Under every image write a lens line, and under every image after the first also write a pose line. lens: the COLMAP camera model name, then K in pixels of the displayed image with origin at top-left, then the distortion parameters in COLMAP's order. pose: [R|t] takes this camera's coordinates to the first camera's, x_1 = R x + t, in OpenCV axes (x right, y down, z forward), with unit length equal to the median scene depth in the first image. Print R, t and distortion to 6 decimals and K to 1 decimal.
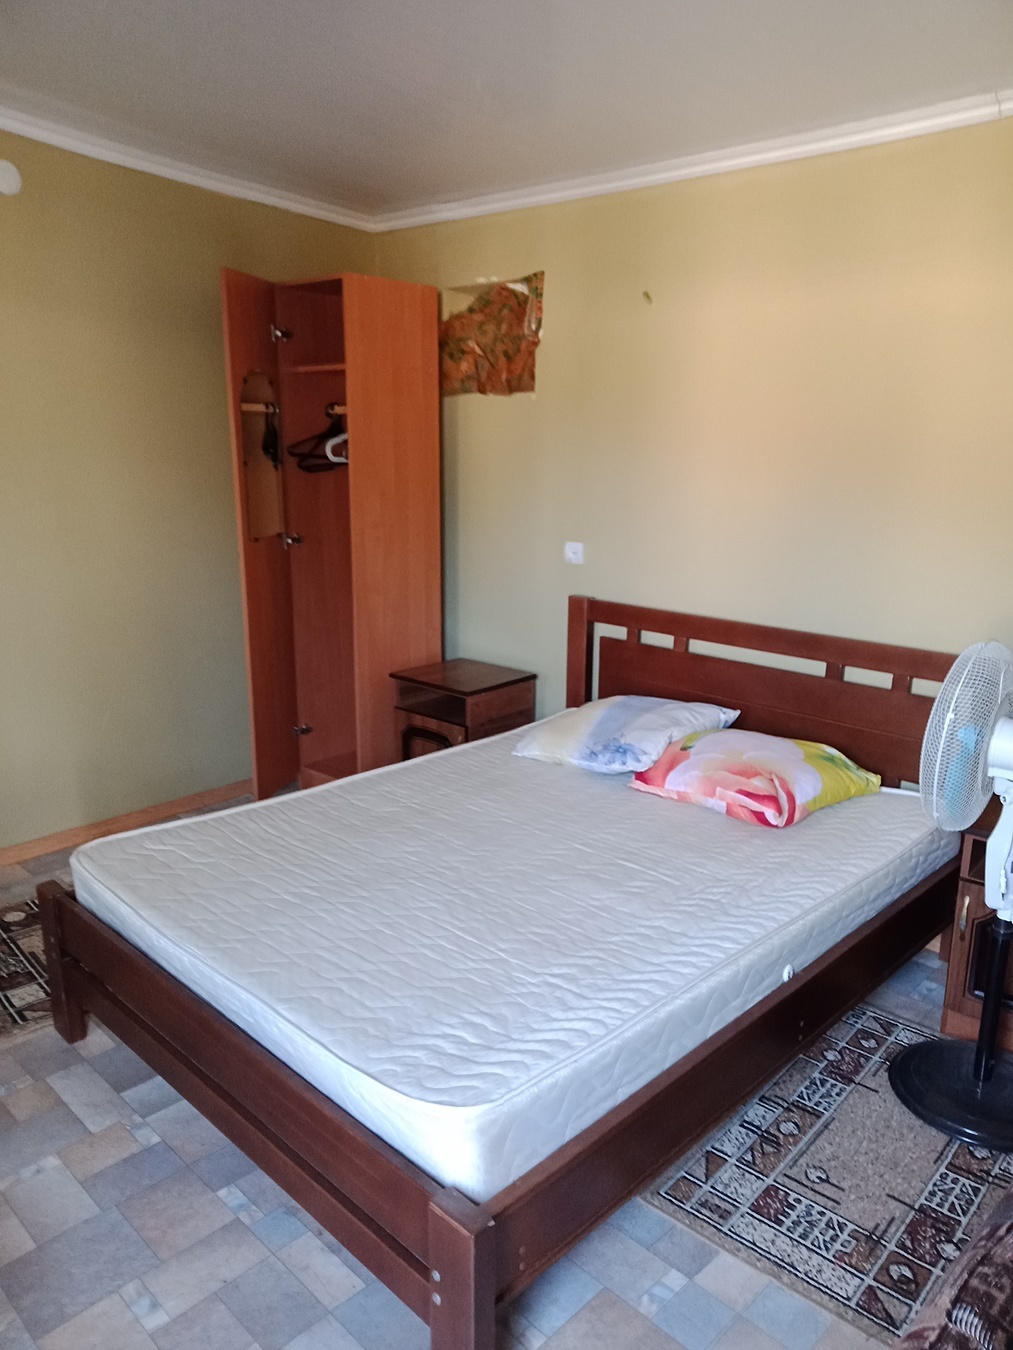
lens RADIAL K [[959.0, 0, 504.1], [0, 959.0, 672.6], [0, 0, 1]] dist [0.019707, 0.006249]
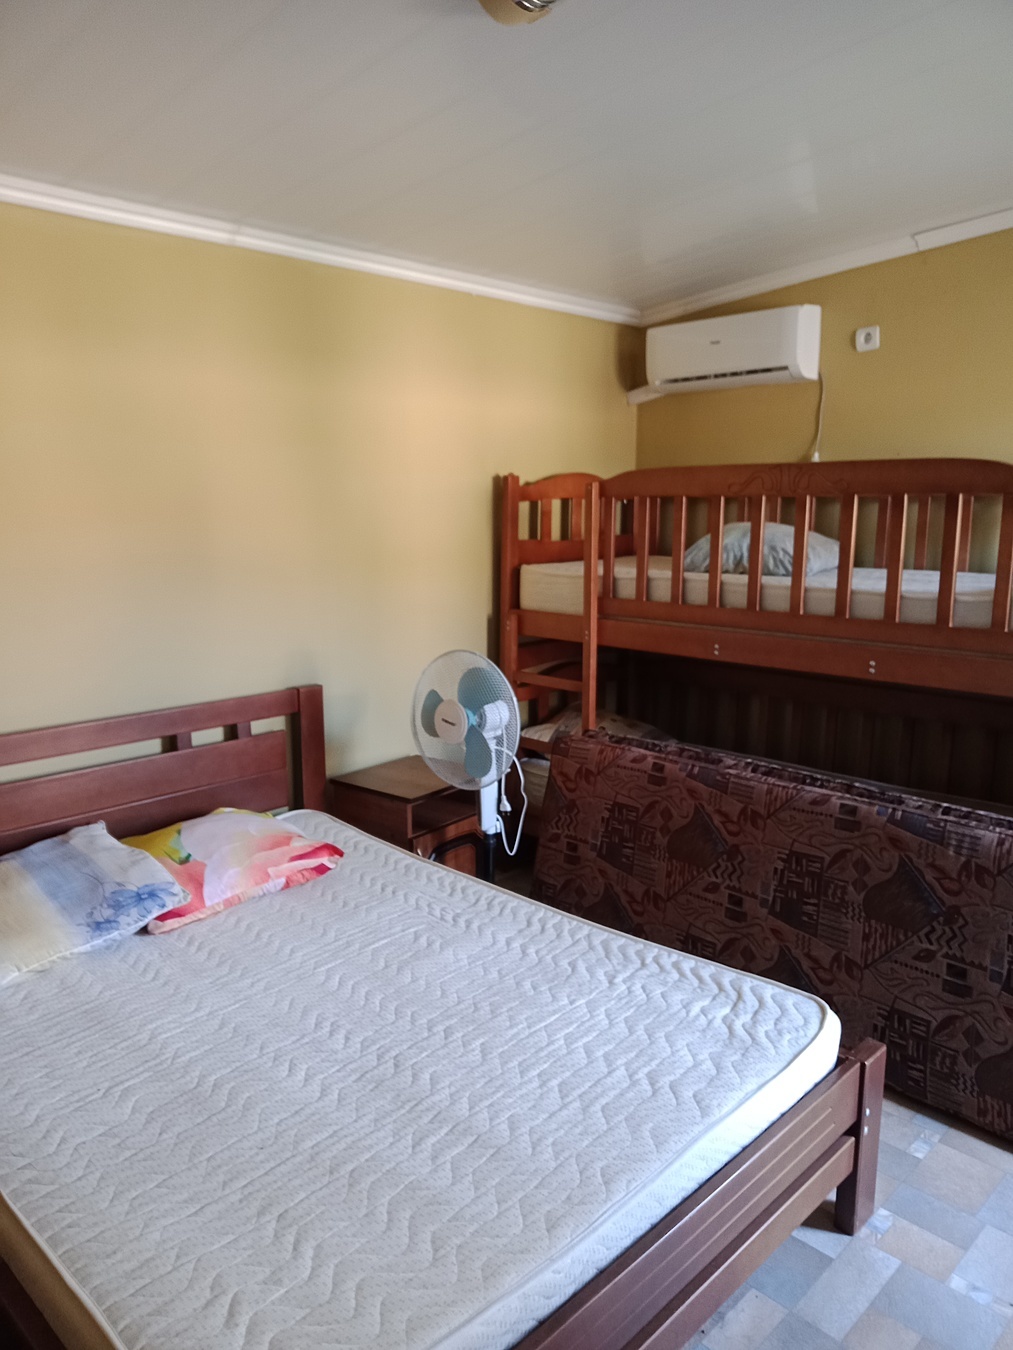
lens RADIAL K [[959.0, 0, 504.1], [0, 959.0, 672.6], [0, 0, 1]] dist [0.019707, 0.006249]
pose [[-0.006838, -0.188662, 0.982018, -0.703405], [0.226604, 0.956202, 0.185281, -0.199088], [-0.973963, 0.223797, 0.036213, 0.681776]]
